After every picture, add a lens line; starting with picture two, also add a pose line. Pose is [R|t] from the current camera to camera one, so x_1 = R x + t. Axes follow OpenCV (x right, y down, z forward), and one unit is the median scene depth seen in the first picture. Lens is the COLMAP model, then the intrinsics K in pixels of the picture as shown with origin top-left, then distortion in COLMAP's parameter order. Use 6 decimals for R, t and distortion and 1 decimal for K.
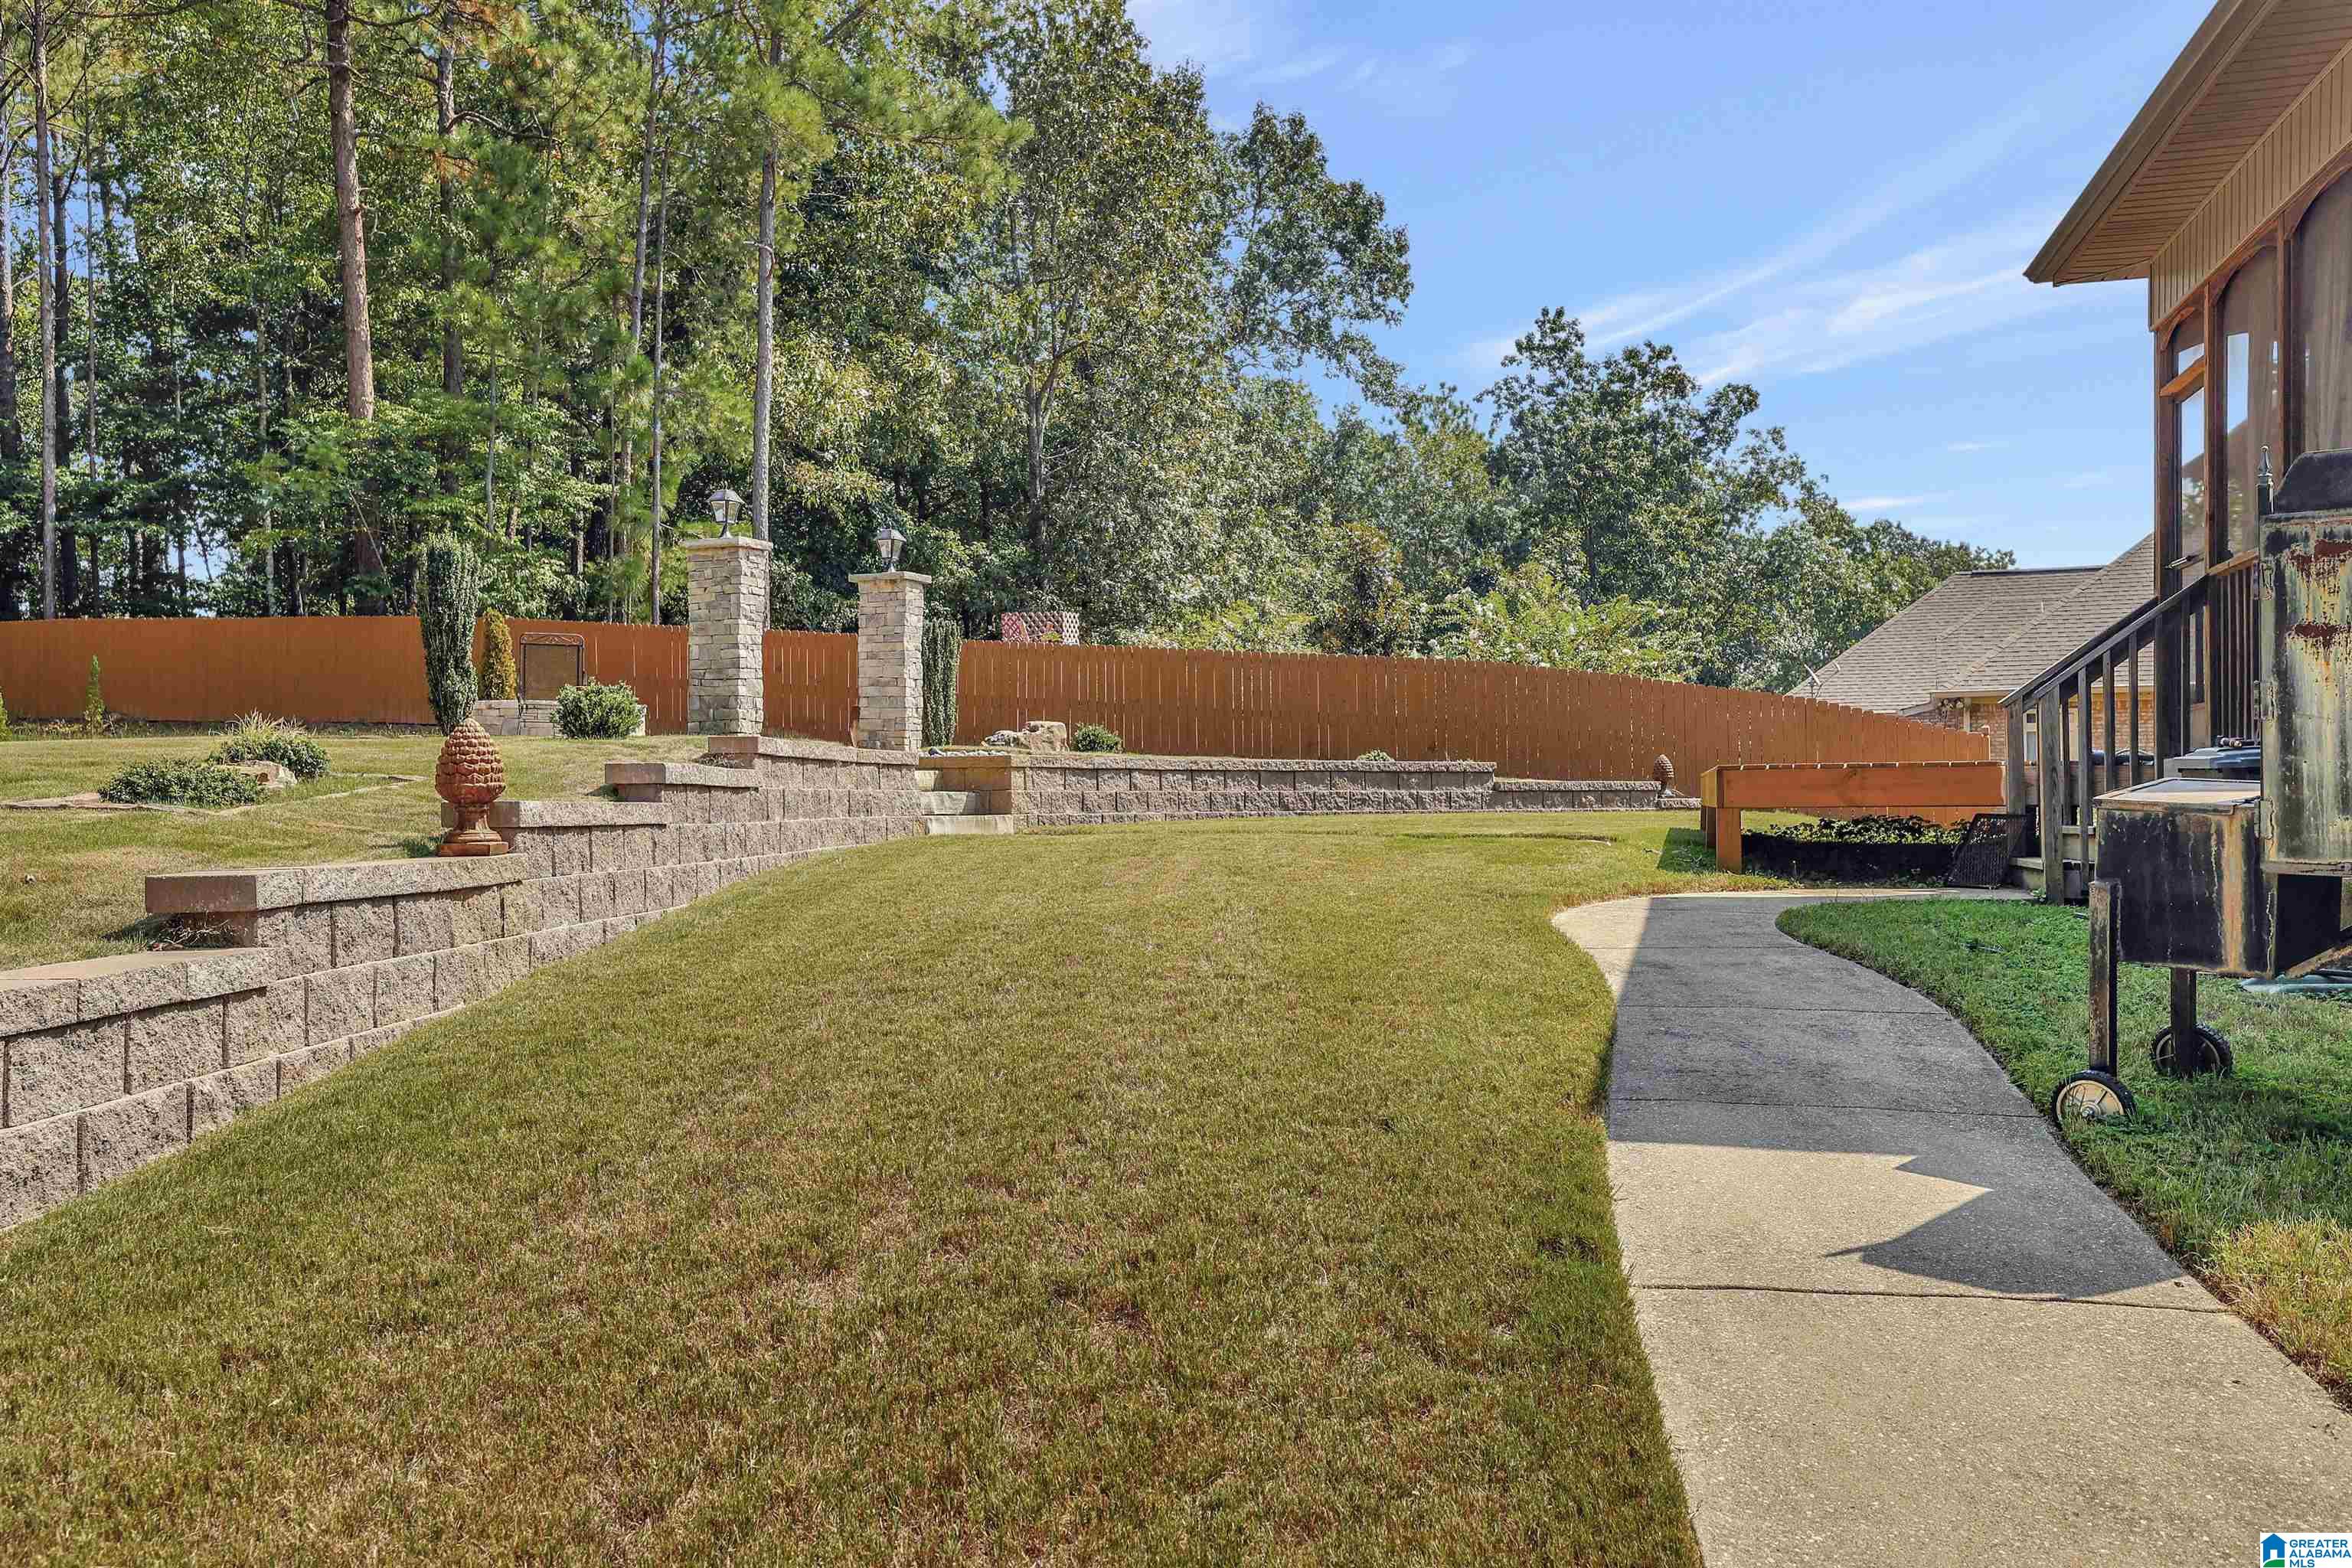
lens RADIAL K [[1974.5, 0, 1140.8], [0, 1974.5, 798.2], [0, 0, 1]] dist [0.008008, 0.103196]
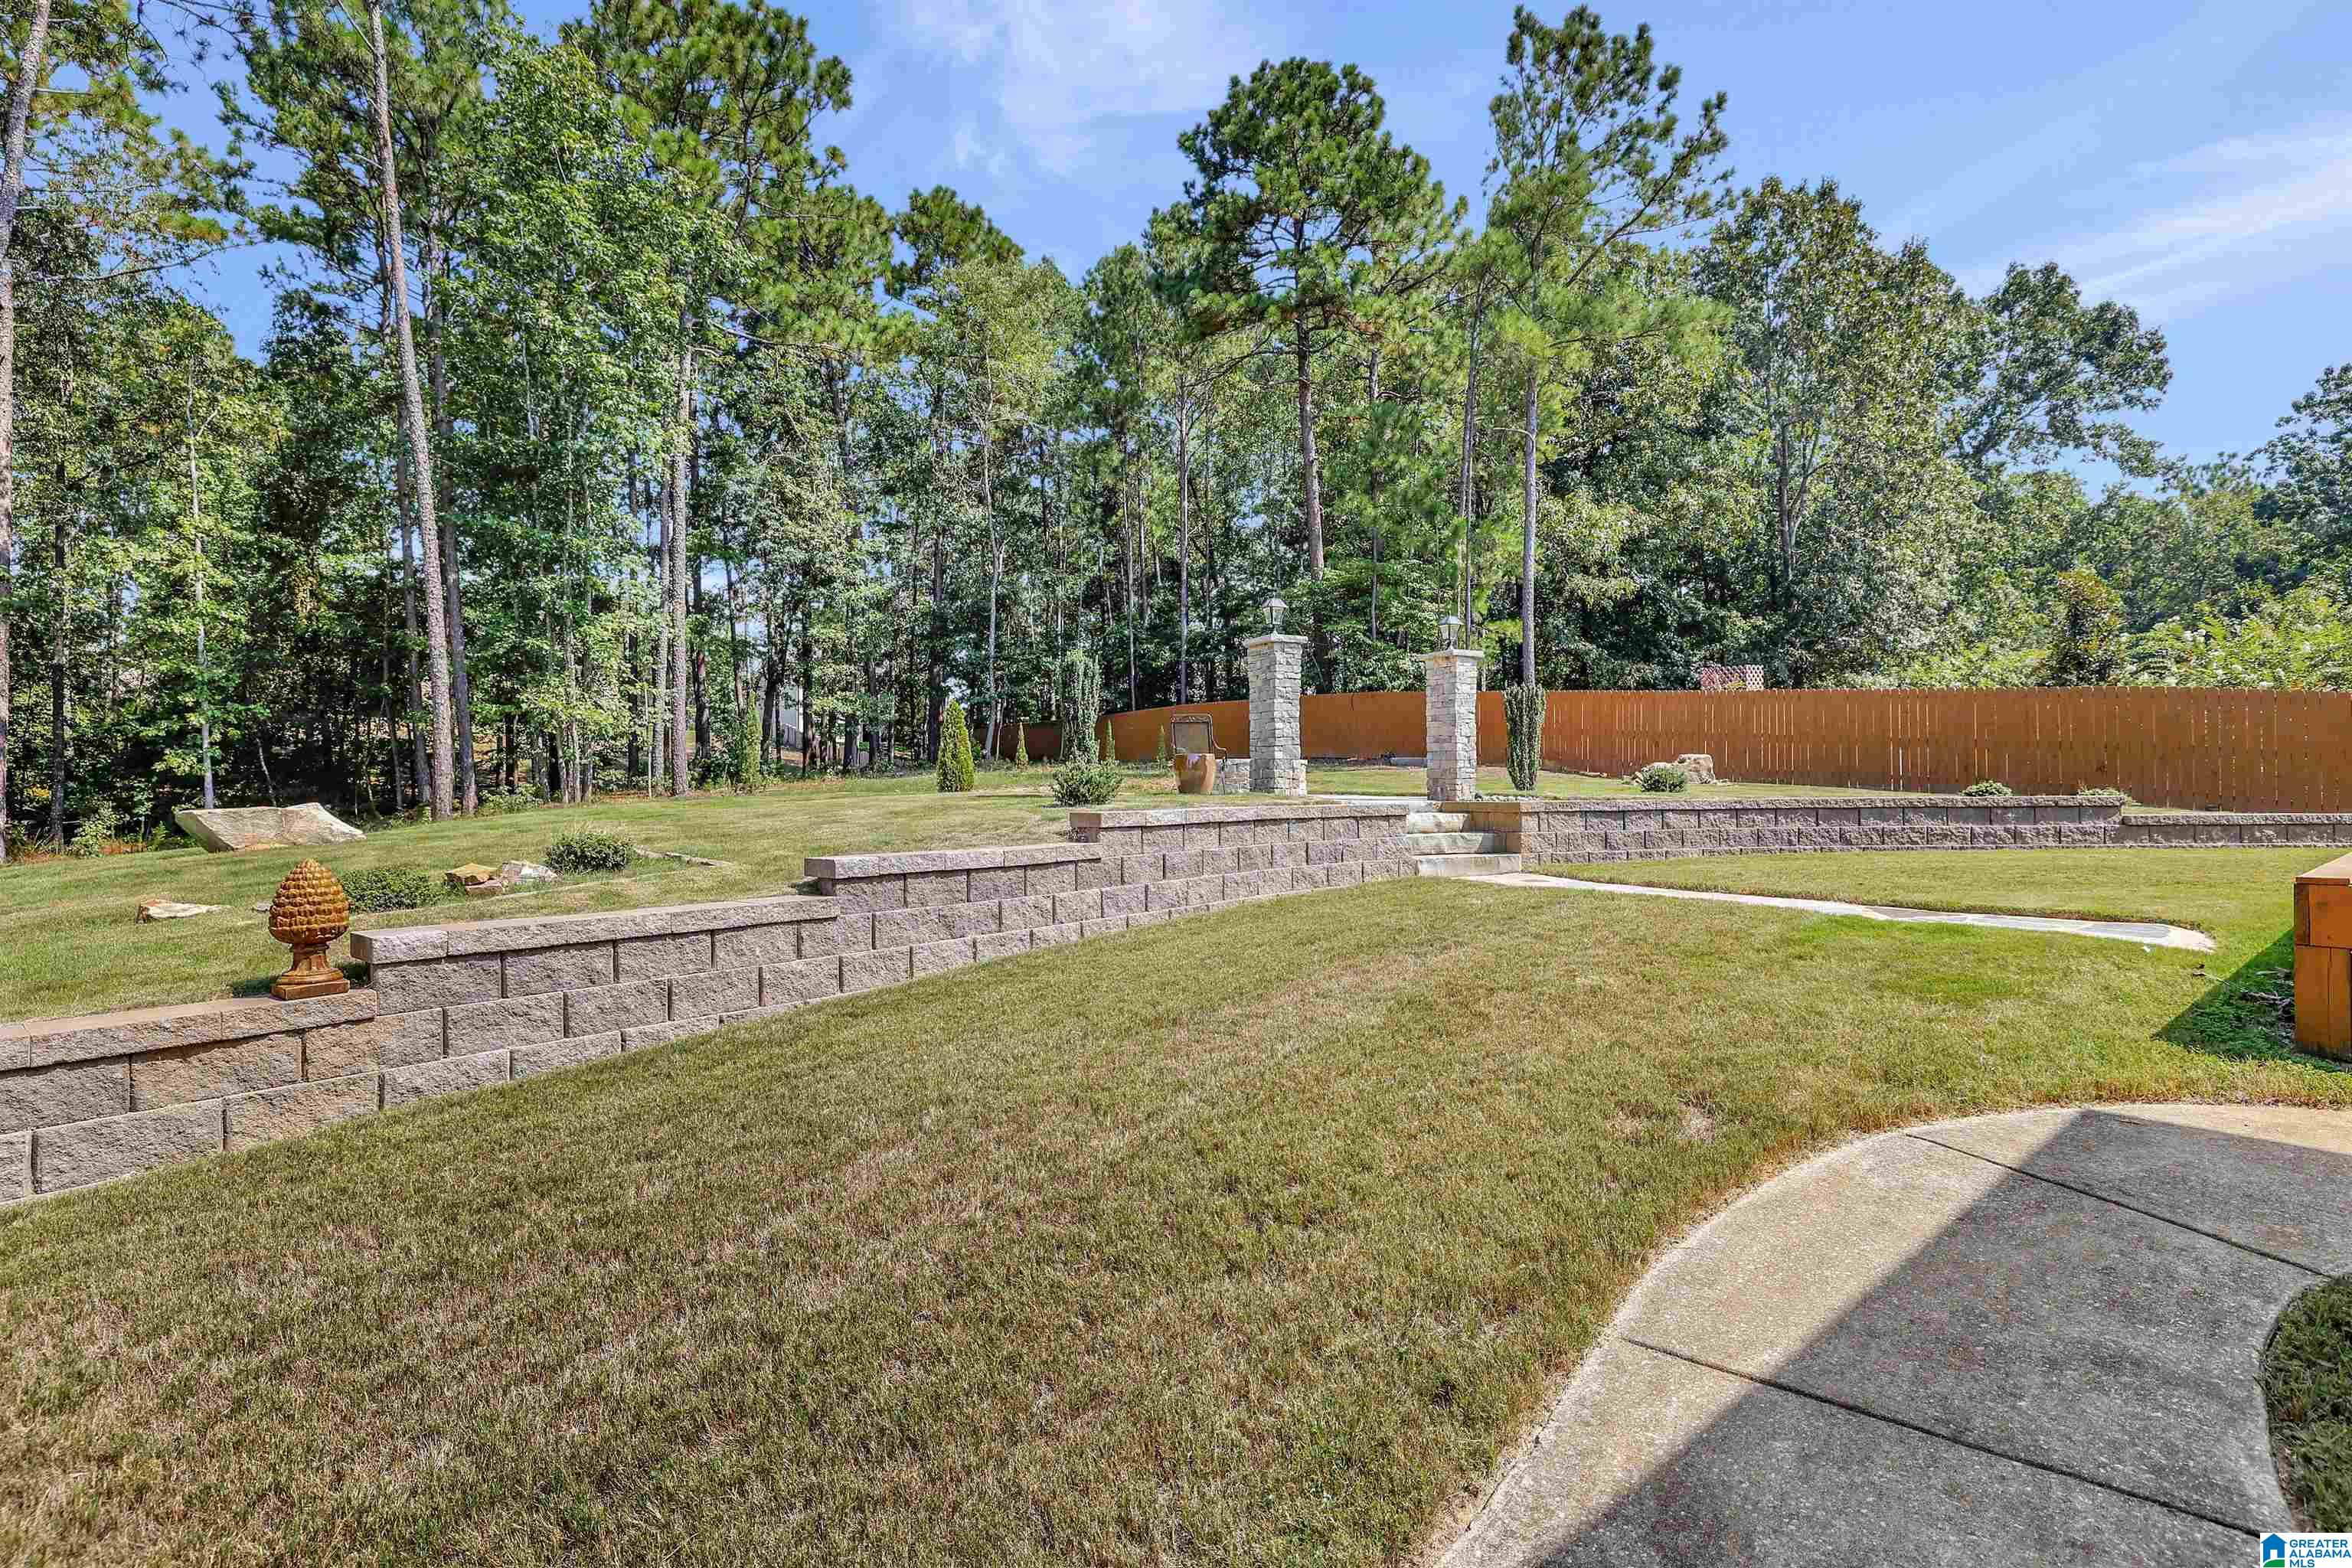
lens RADIAL K [[1089.3, 0, 1182.4], [0, 1089.3, 788.6], [0, 0, 1]] dist [-0.023518, 0.015233]
pose [[0.807676, -0.001460, -0.589625, 0.058823], [0.005755, 0.999969, 0.005408, -0.013591], [0.589599, -0.007761, 0.807659, 0.145791]]
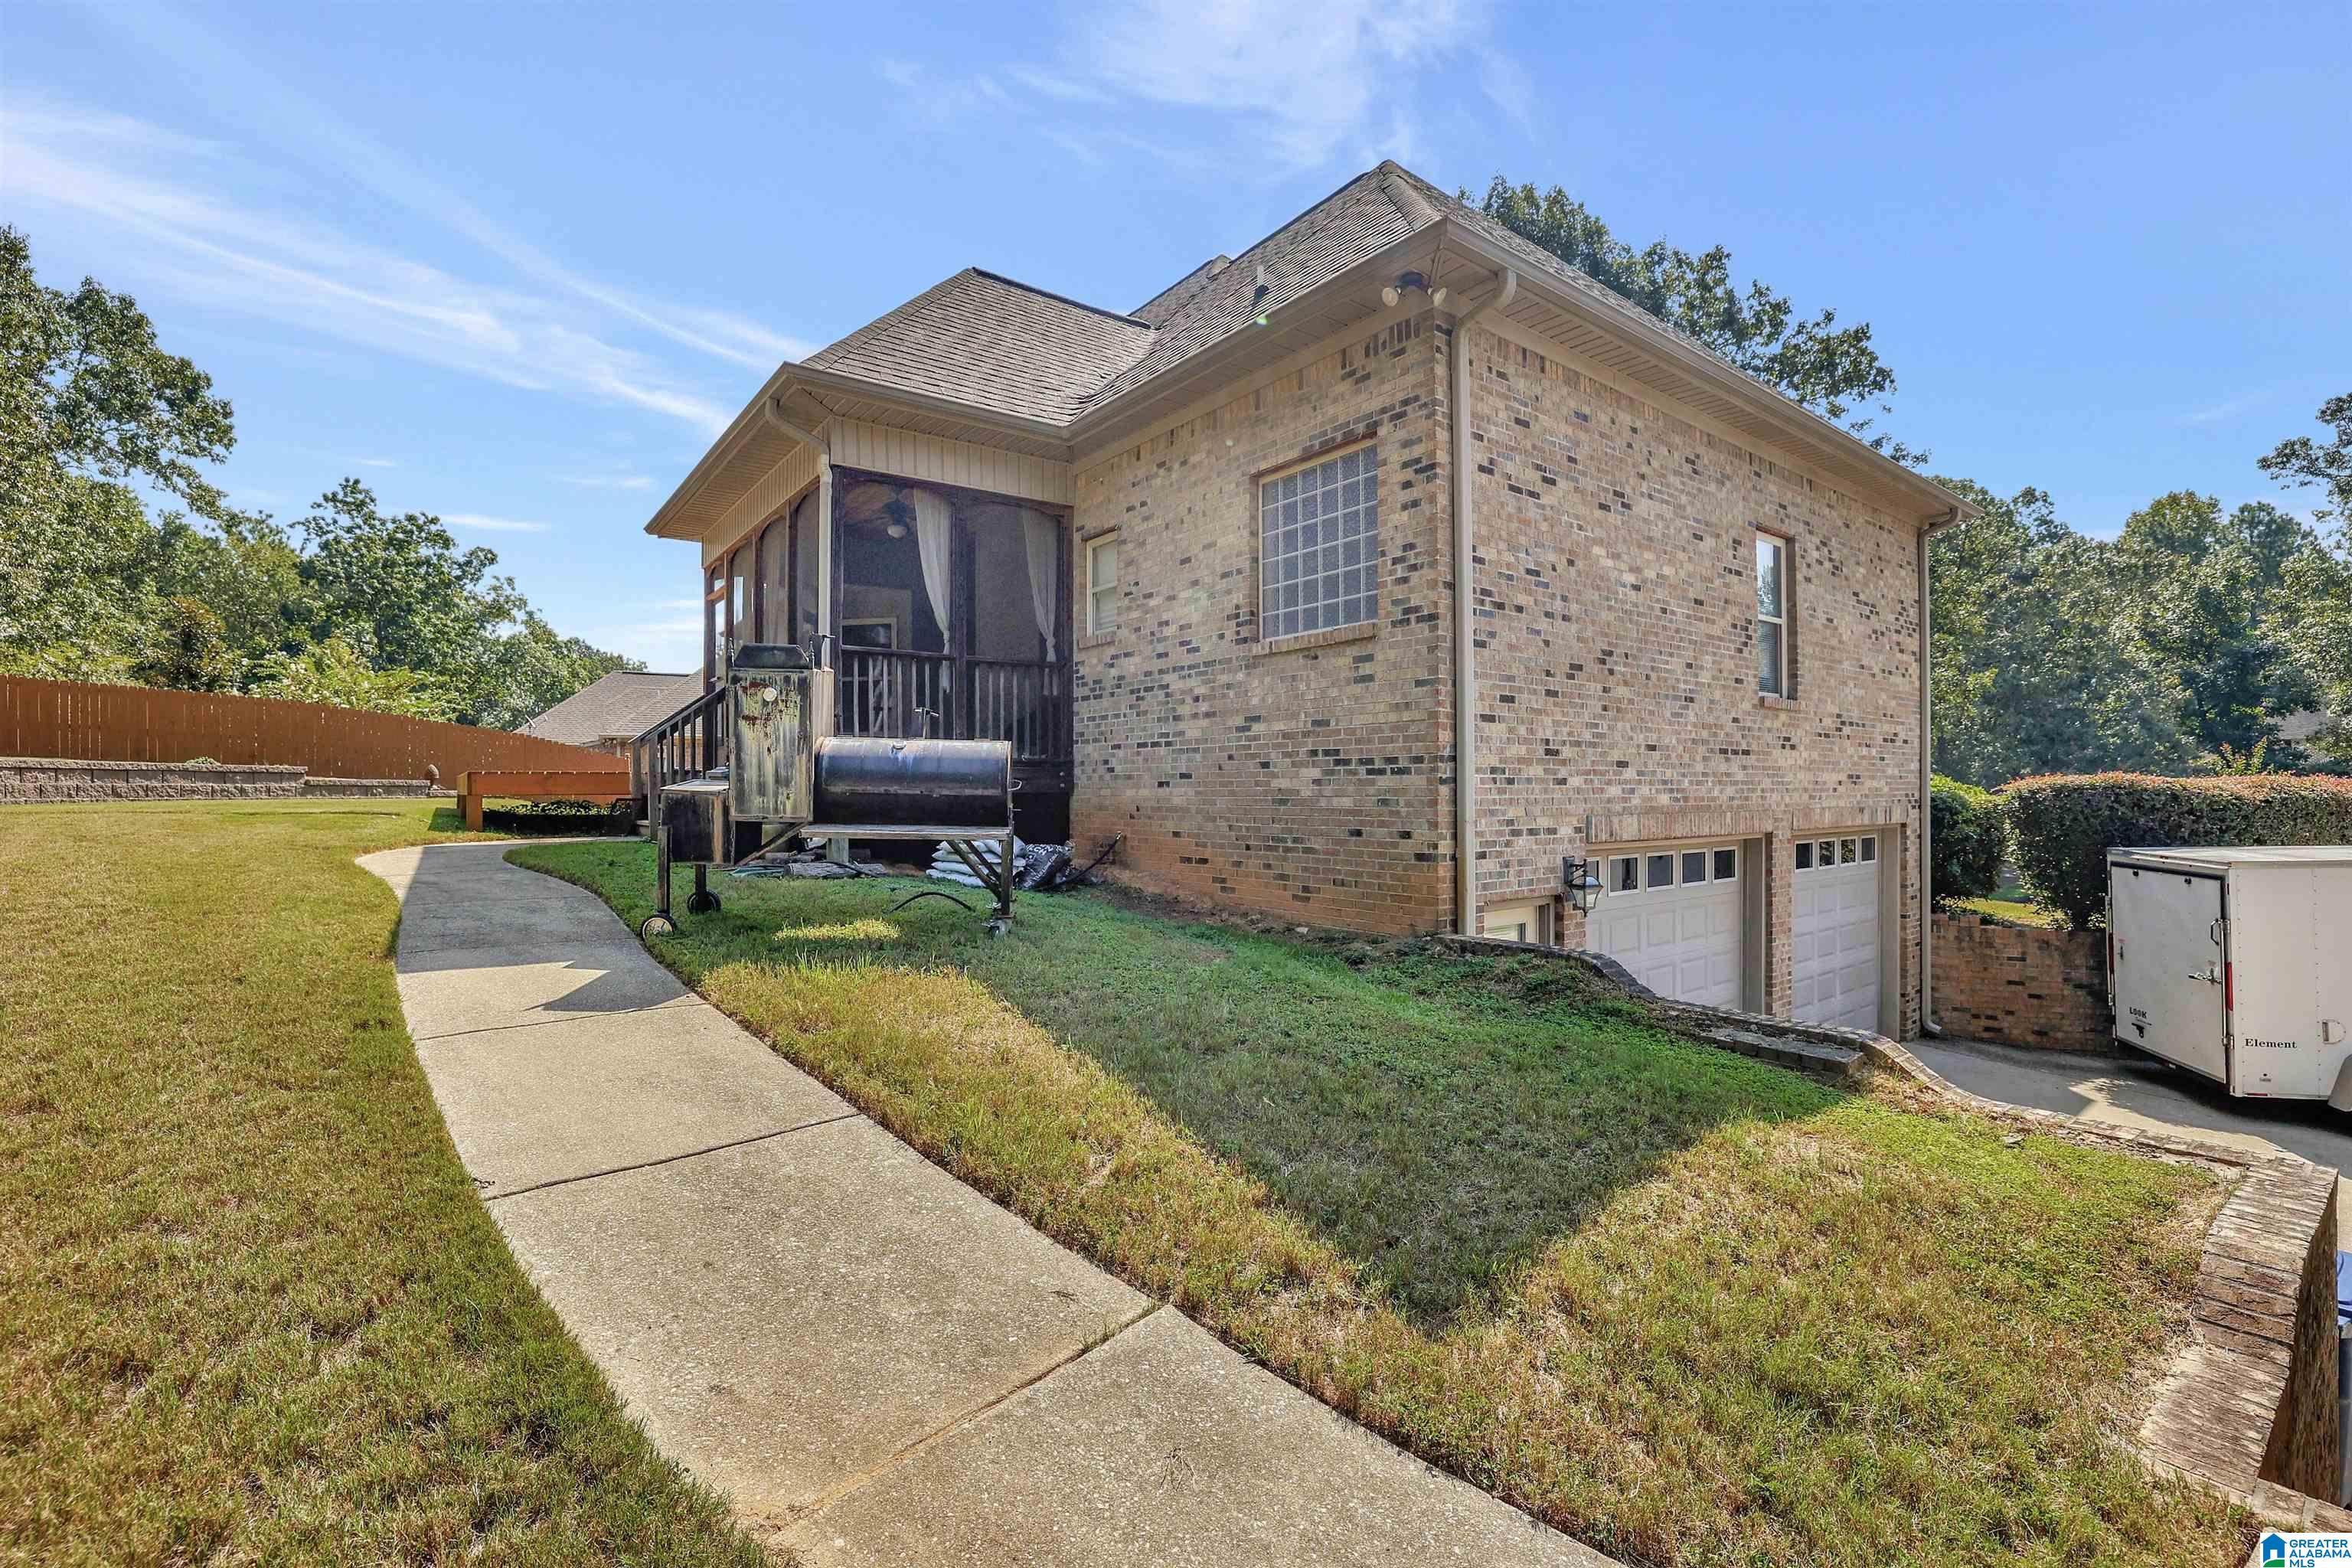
lens RADIAL K [[1037.3, 0, 1172.6], [0, 1037.3, 786.9], [0, 0, 1]] dist [-0.038999, 0.013764]
pose [[0.631674, 0.008134, 0.775192, -0.004776], [-0.003686, 0.999965, -0.007489, 0.000551], [-0.775226, 0.001873, 0.631682, -0.017195]]
